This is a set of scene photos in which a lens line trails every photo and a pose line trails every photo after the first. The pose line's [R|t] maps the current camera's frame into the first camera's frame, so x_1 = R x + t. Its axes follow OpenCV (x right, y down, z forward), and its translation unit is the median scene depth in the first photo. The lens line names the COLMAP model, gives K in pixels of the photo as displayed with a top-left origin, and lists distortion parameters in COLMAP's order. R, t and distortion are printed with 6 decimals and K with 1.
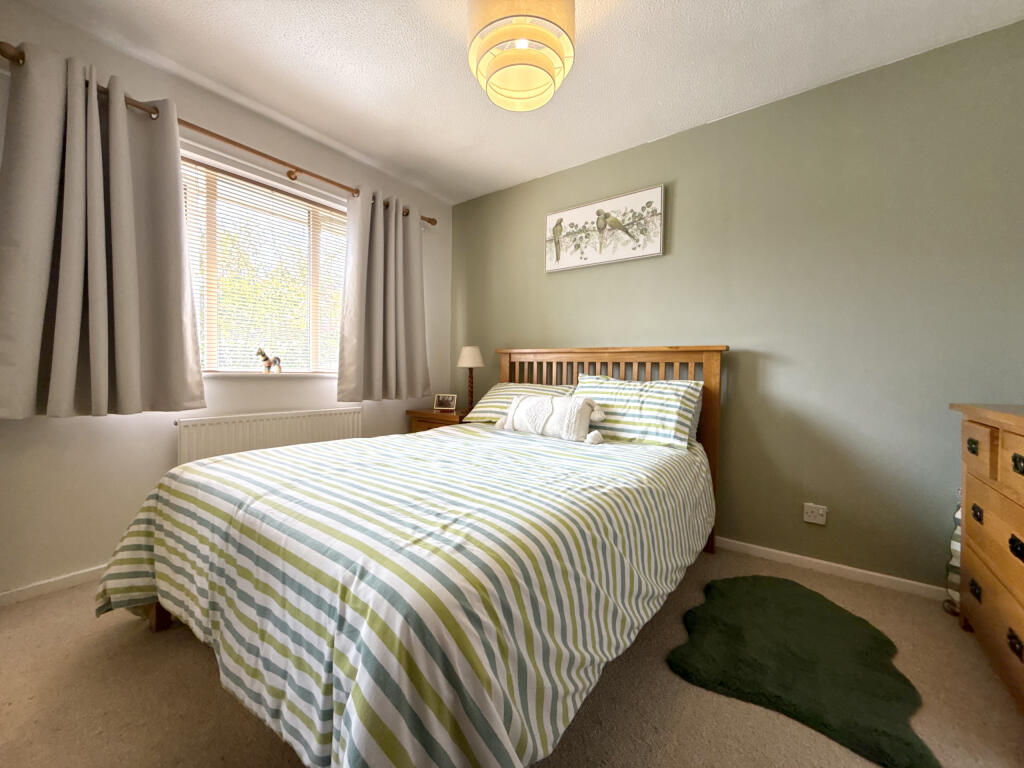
lens RADIAL K [[404.9, 0, 508.4], [0, 404.9, 385.7], [0, 0, 1]] dist [0.001118, 0.000144]
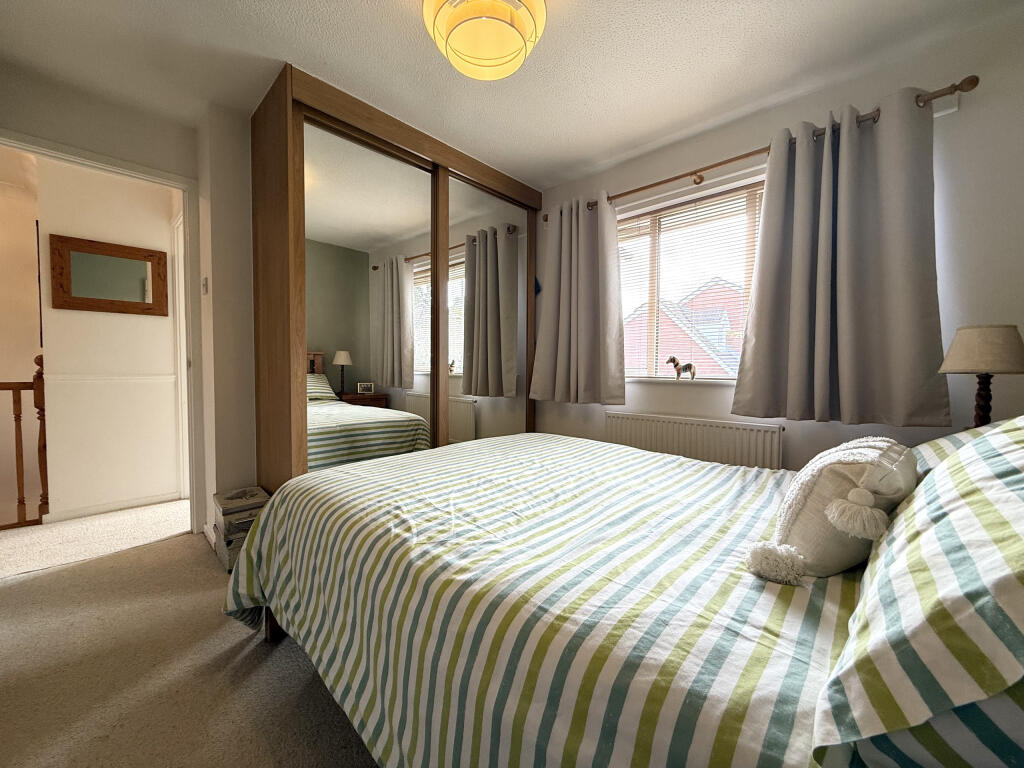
lens RADIAL K [[404.9, 0, 508.4], [0, 404.9, 385.7], [0, 0, 1]] dist [0.001118, 0.000144]
pose [[-0.099401, 0.029139, -0.994621, 0.523304], [-0.041135, 0.998596, 0.033366, -0.031587], [0.994197, 0.044230, -0.098063, 0.674610]]
